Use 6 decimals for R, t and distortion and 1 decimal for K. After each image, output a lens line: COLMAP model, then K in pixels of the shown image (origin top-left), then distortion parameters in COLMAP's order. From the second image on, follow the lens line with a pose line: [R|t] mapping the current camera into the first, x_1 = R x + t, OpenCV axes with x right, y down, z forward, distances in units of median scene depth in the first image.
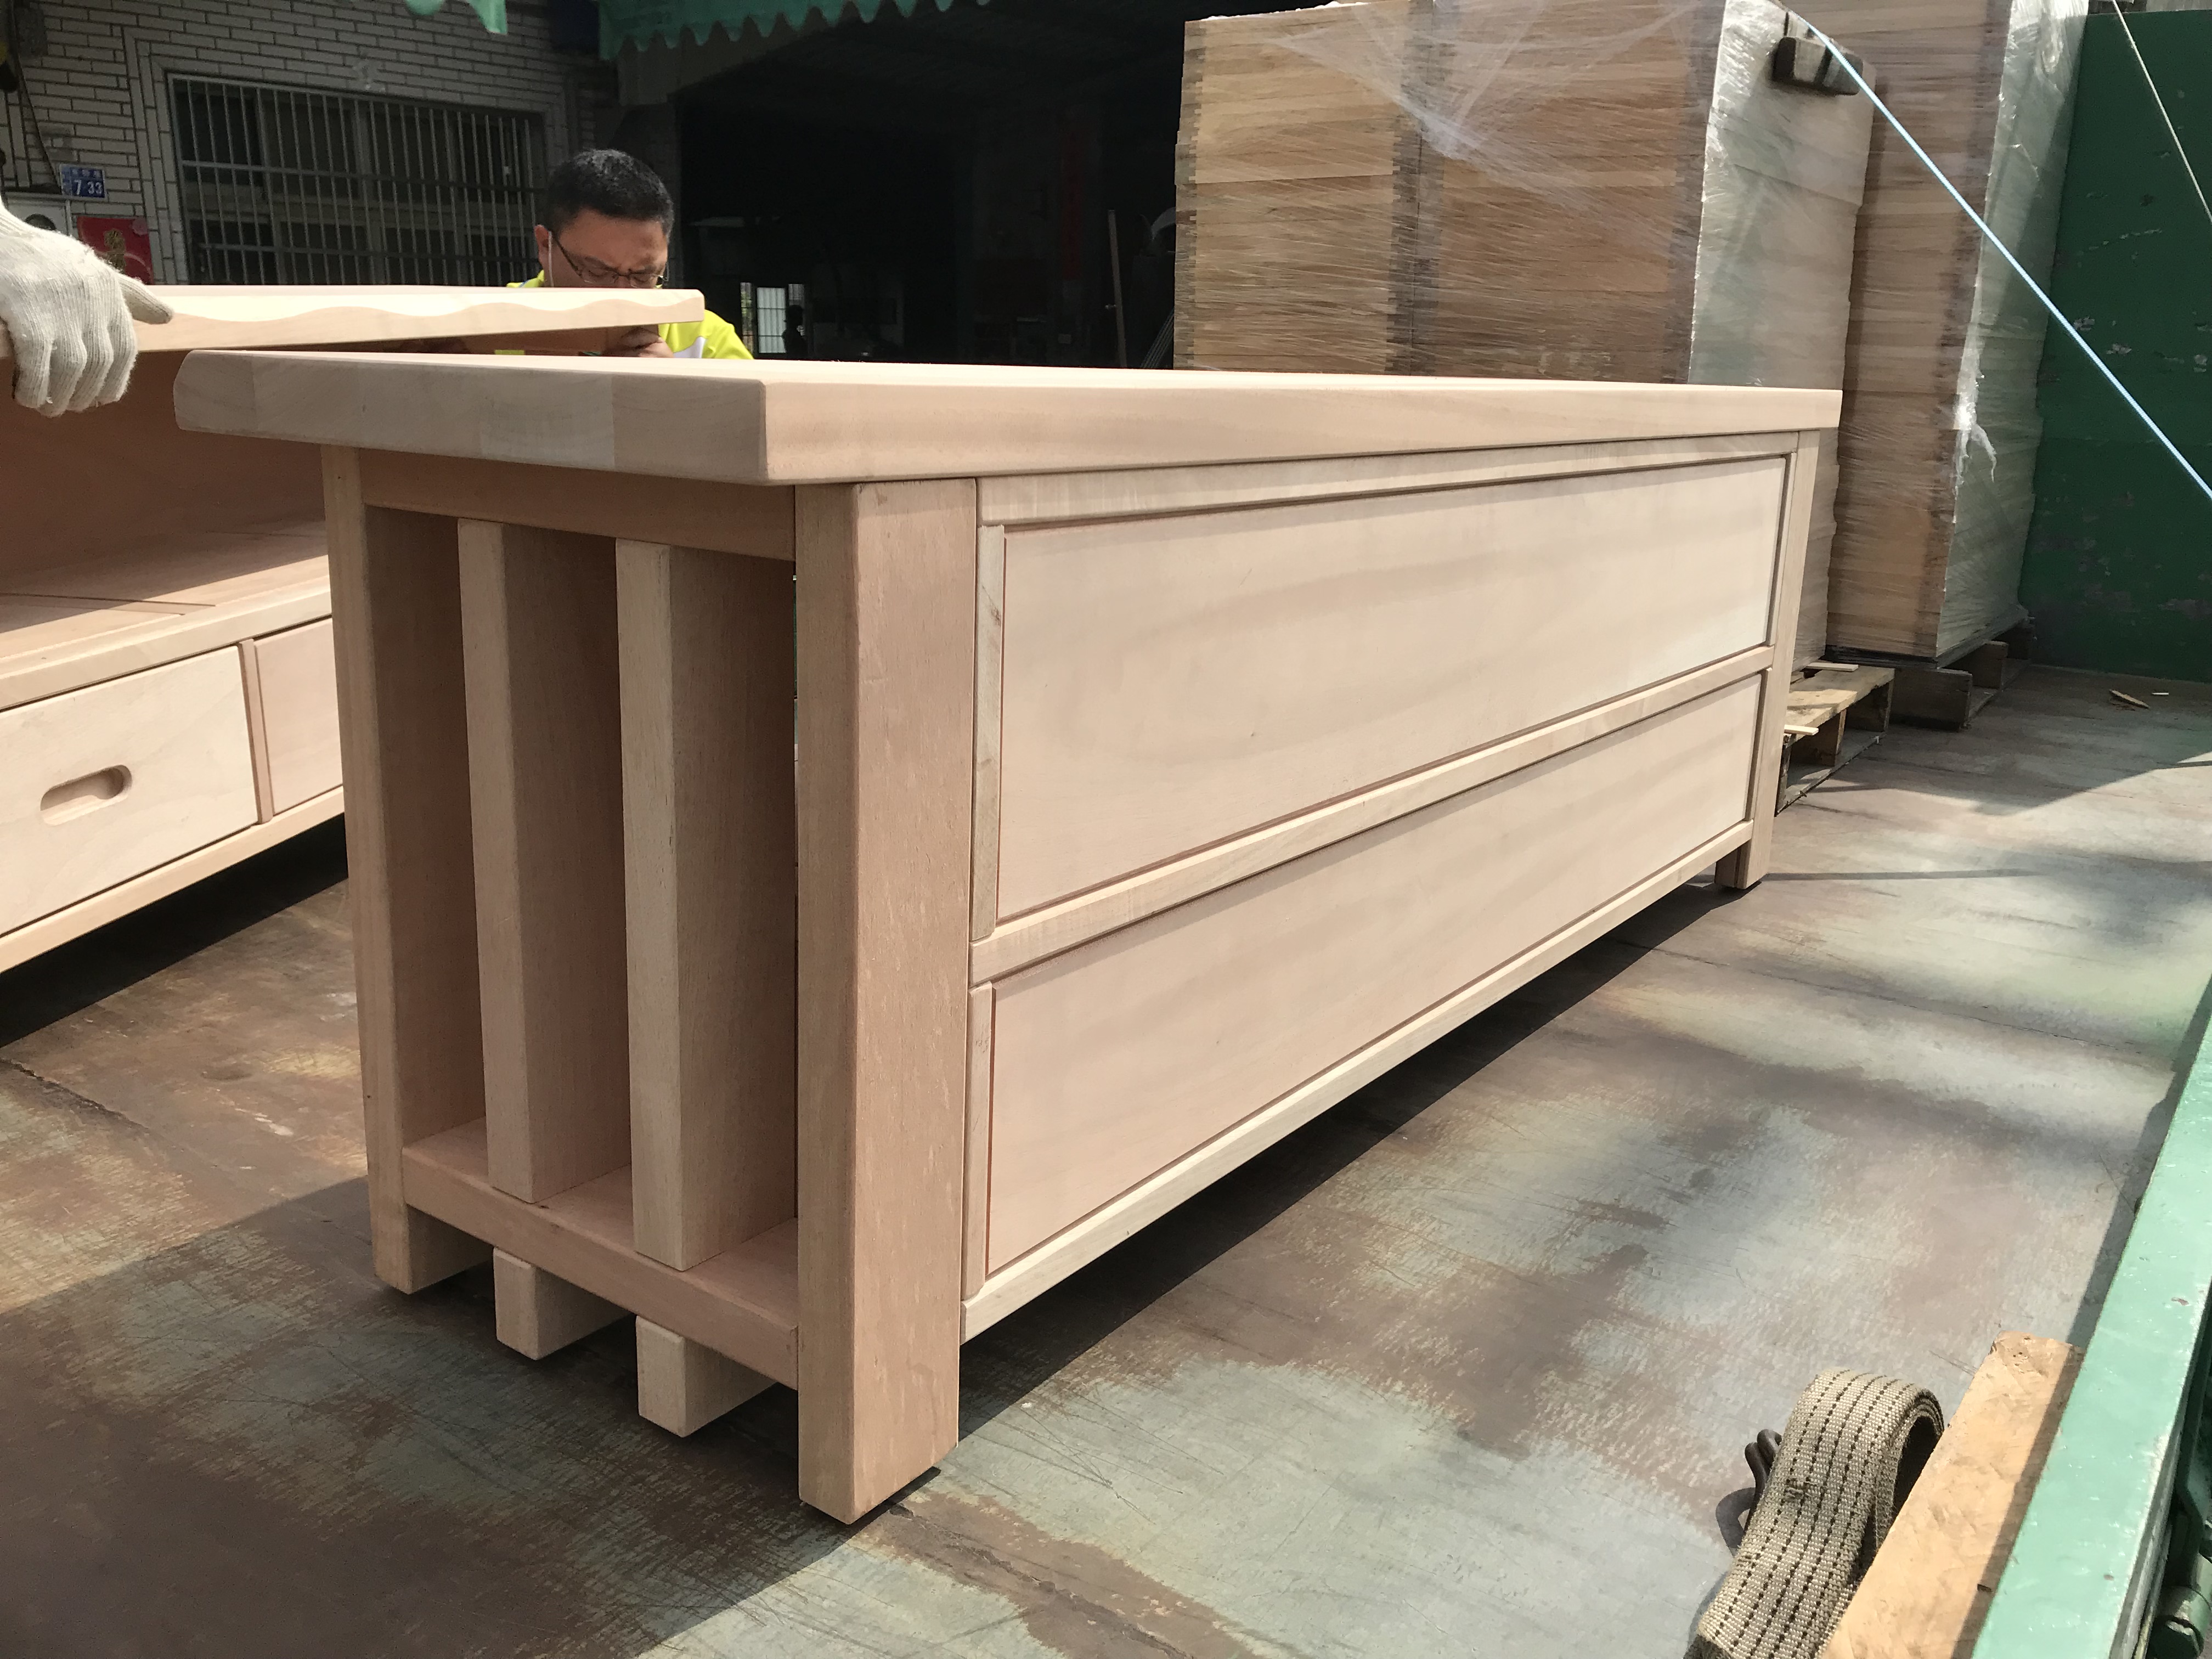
lens RADIAL K [[1853.5, 0, 1106.0], [0, 1853.5, 829.5], [0, 0, 1]] dist [0.004625, 0.002325]
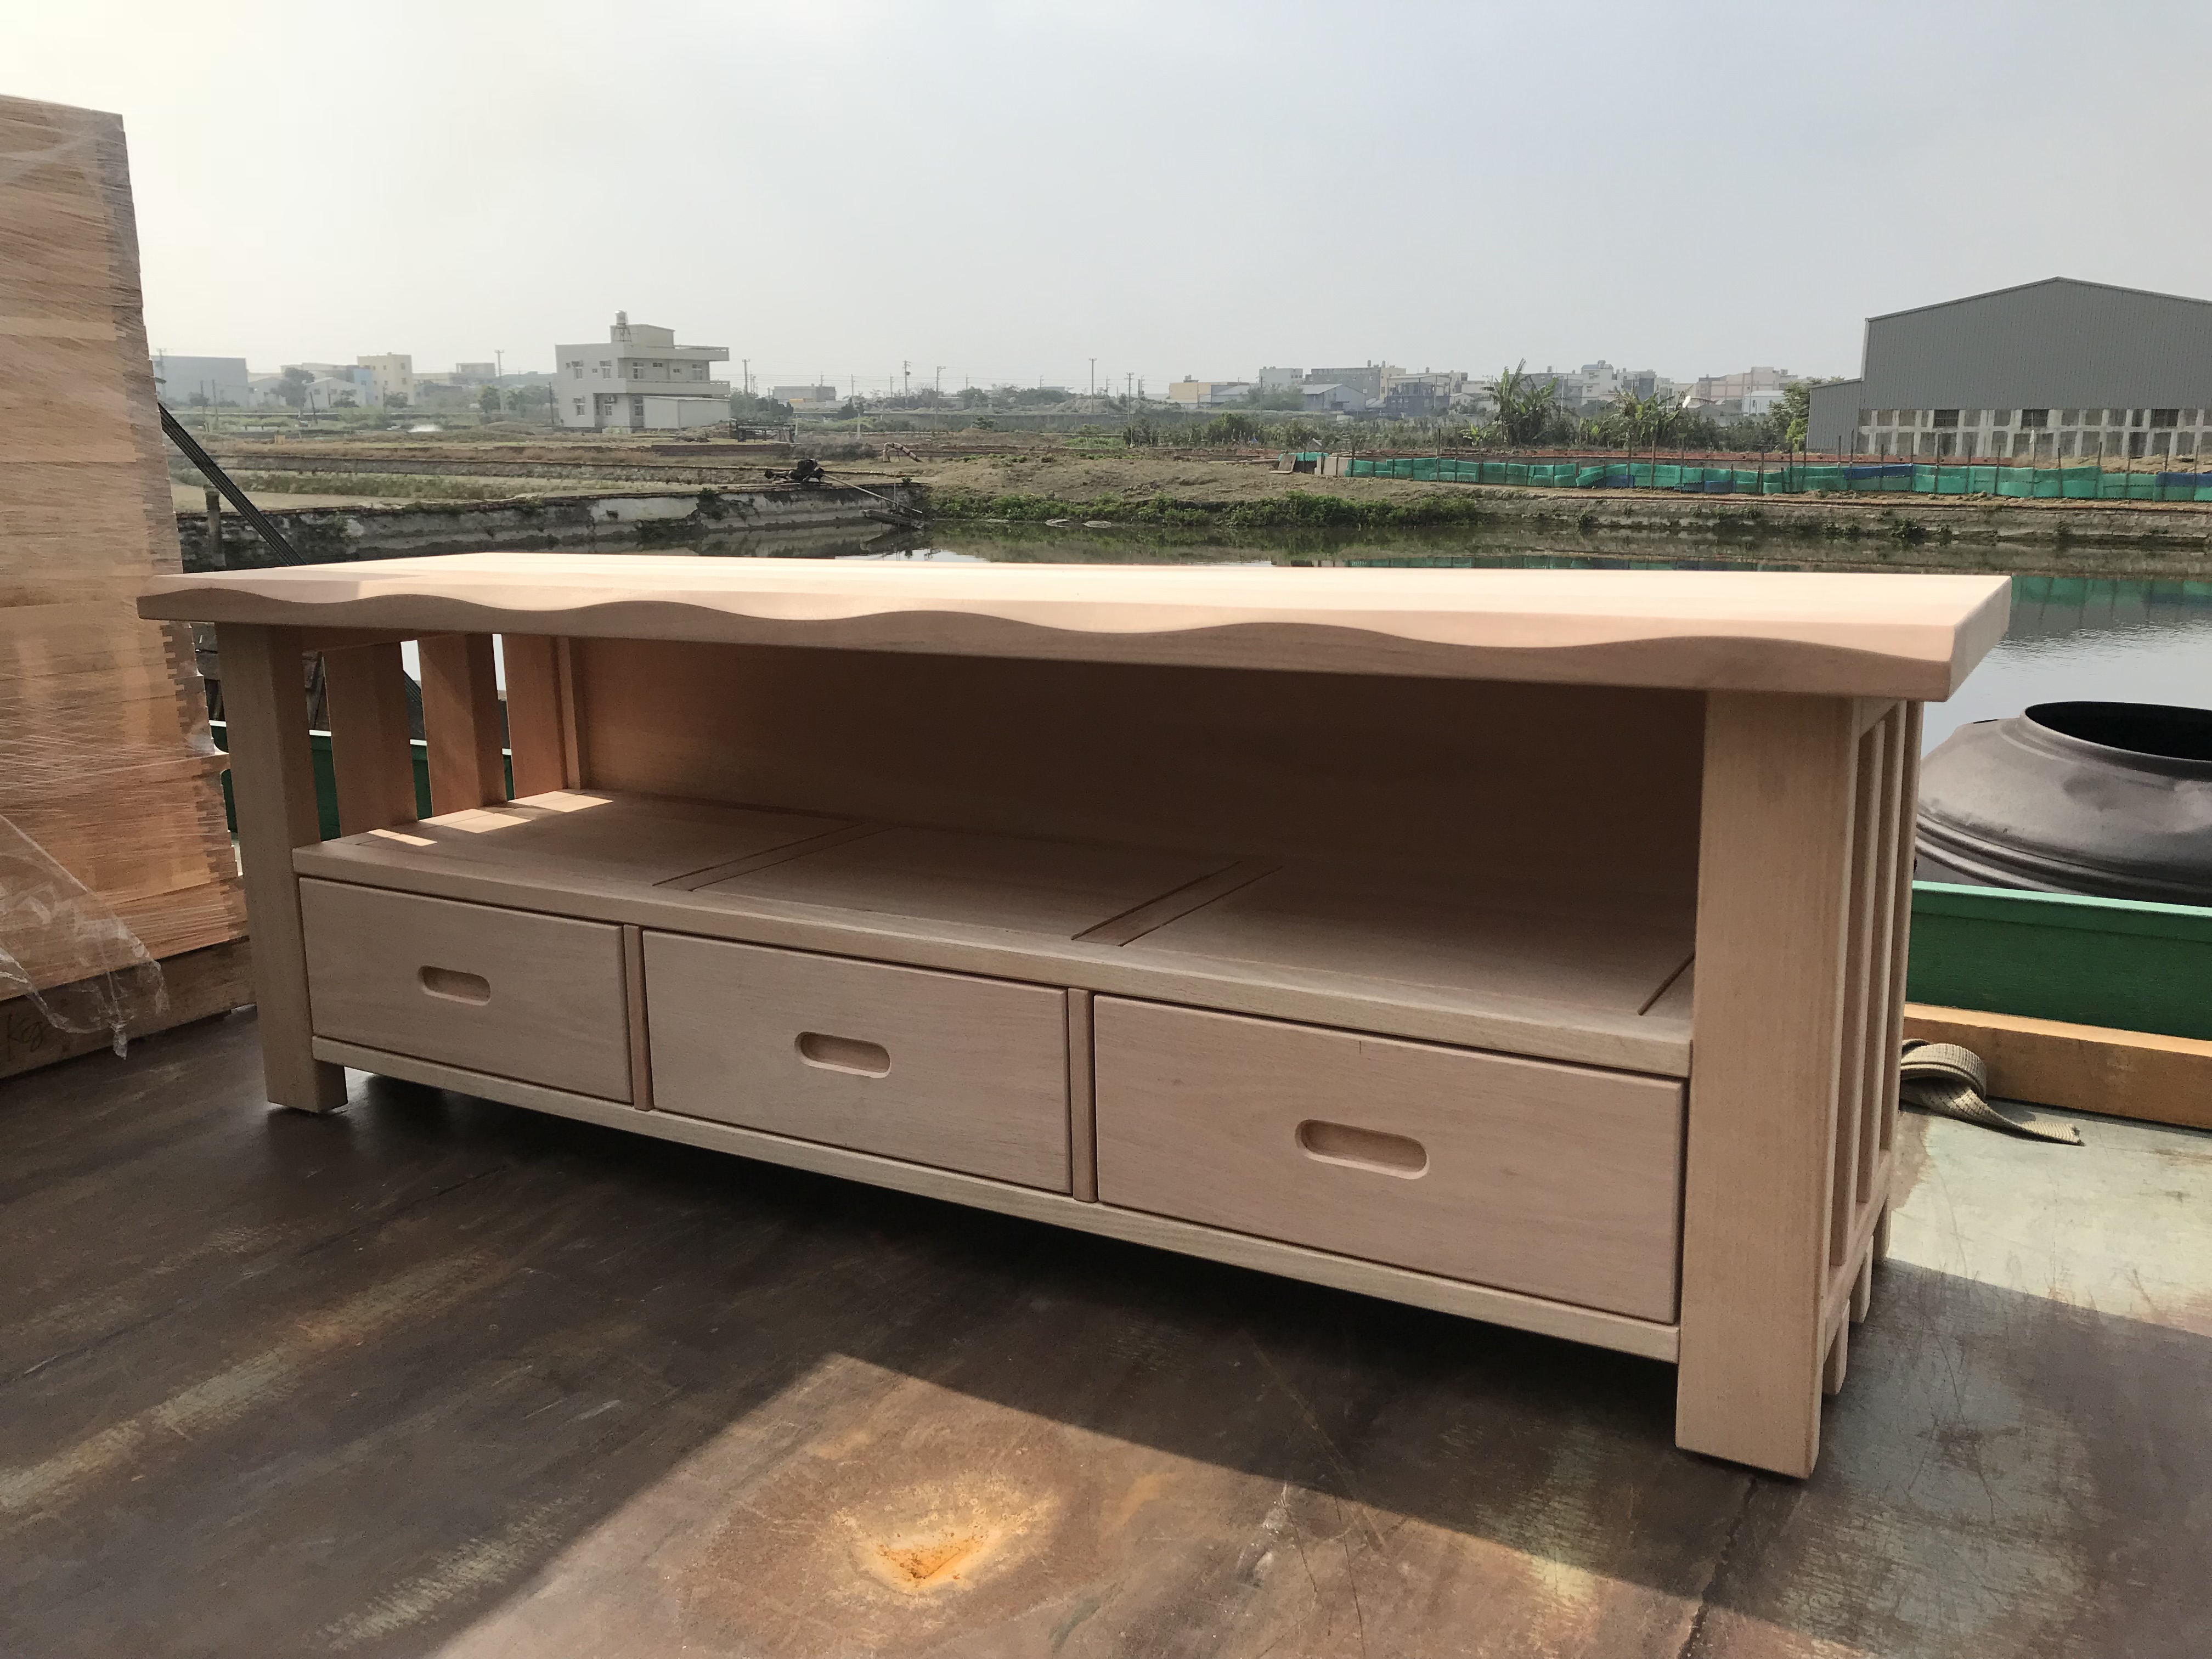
lens RADIAL K [[1853.5, 0, 1106.0], [0, 1853.5, 829.5], [0, 0, 1]] dist [0.004625, 0.002325]
pose [[-0.119113, -0.233289, 0.965085, -1.274909], [0.255150, 0.932170, 0.256823, -0.477708], [-0.959537, 0.276832, -0.051509, 1.329010]]
